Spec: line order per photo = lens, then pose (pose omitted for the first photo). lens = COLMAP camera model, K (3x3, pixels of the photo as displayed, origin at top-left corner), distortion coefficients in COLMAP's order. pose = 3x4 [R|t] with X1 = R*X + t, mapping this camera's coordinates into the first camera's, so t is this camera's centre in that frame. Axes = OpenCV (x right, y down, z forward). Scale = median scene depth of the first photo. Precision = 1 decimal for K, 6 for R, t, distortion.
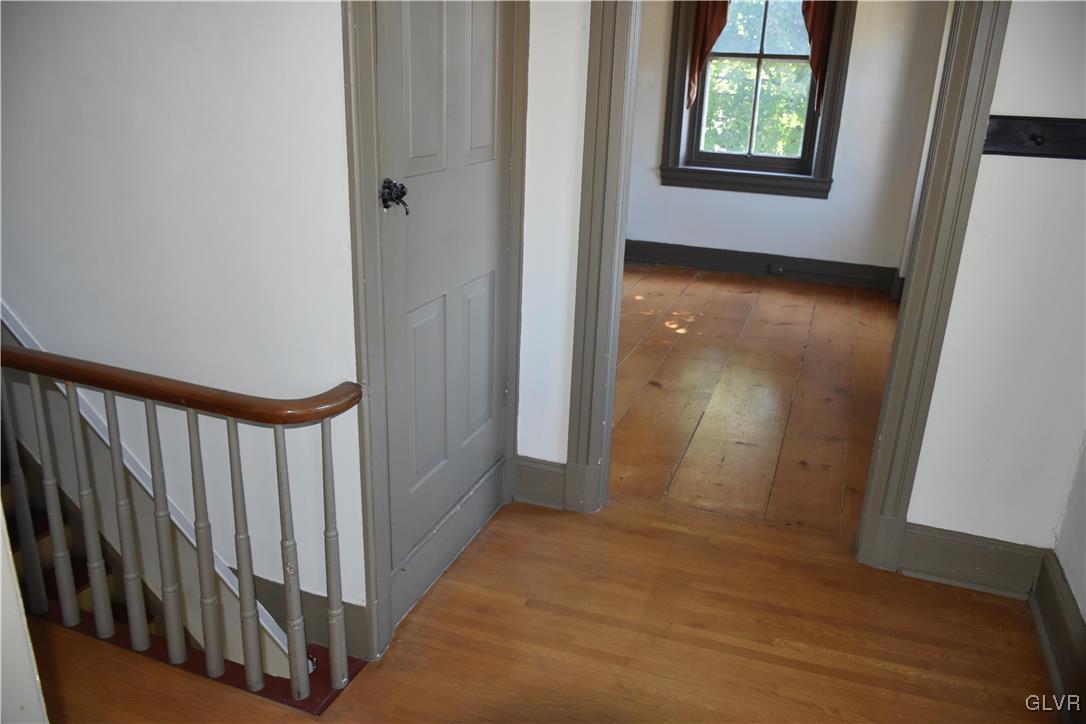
lens RADIAL K [[836.8, 0, 543.0], [0, 836.8, 362.0], [0, 0, 1]] dist [-0.027789, 0.012505]
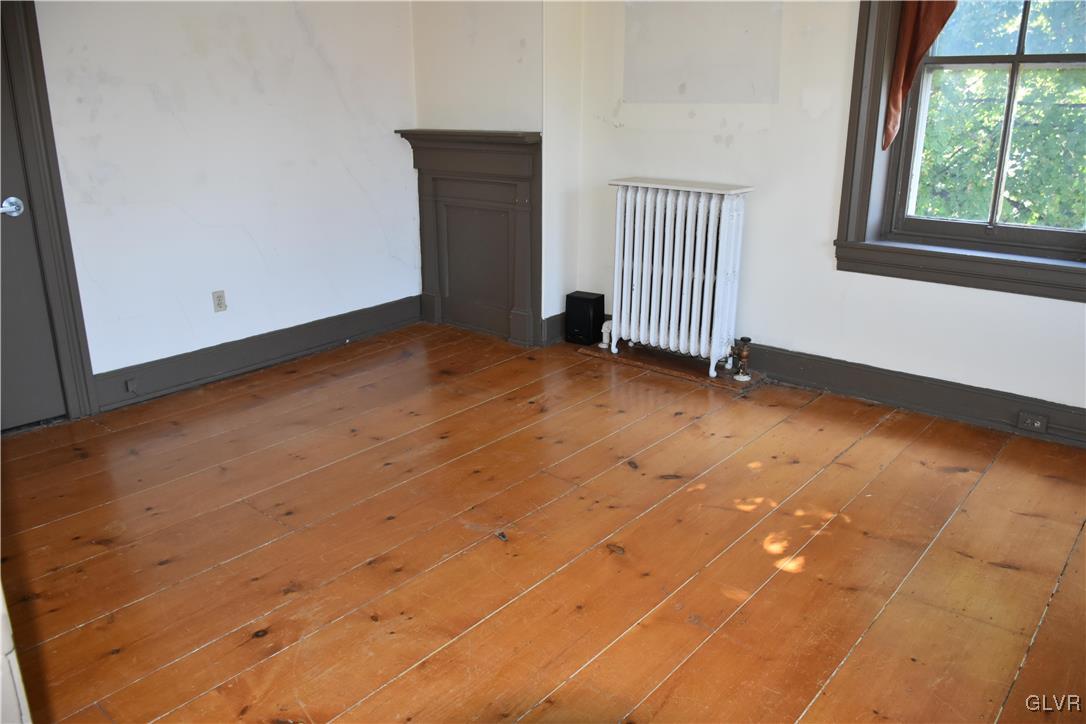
lens RADIAL K [[836.8, 0, 543.0], [0, 836.8, 362.0], [0, 0, 1]] dist [-0.027789, 0.012505]
pose [[0.944228, 0.068749, -0.322035, 0.143867], [-0.081854, 0.996270, -0.027314, -0.109766], [0.318956, 0.052151, 0.946334, 0.345480]]
